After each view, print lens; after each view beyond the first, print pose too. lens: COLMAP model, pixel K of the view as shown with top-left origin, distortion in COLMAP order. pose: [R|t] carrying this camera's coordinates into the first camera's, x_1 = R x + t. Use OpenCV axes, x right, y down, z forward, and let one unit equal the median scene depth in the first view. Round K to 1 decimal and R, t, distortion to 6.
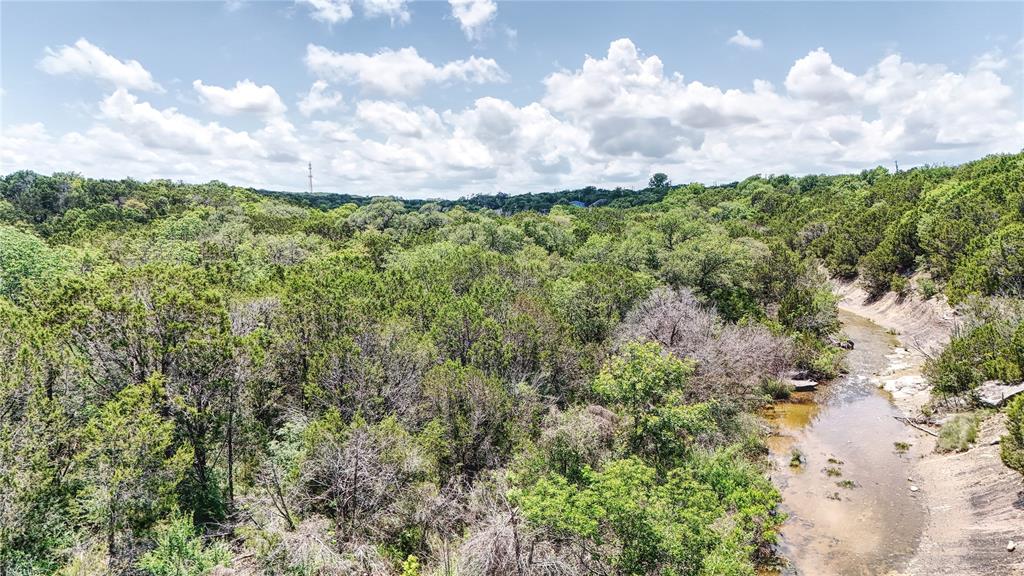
lens RADIAL K [[721.0, 0, 510.5], [0, 721.0, 287.5], [0, 0, 1]] dist [0.003985, 0.001282]
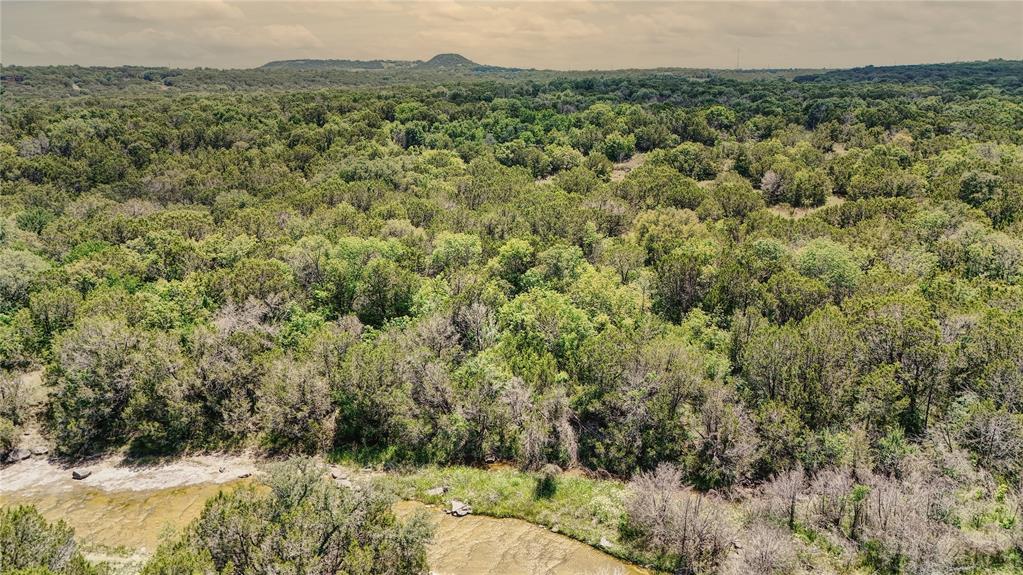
lens RADIAL K [[720.3, 0, 510.0], [0, 720.3, 289.2], [0, 0, 1]] dist [0.003985, 0.001282]
pose [[0.581585, 0.203562, -0.787605, 0.484288], [-0.052799, 0.975590, 0.213160, -0.481386], [0.811771, -0.082386, 0.578136, -1.160246]]
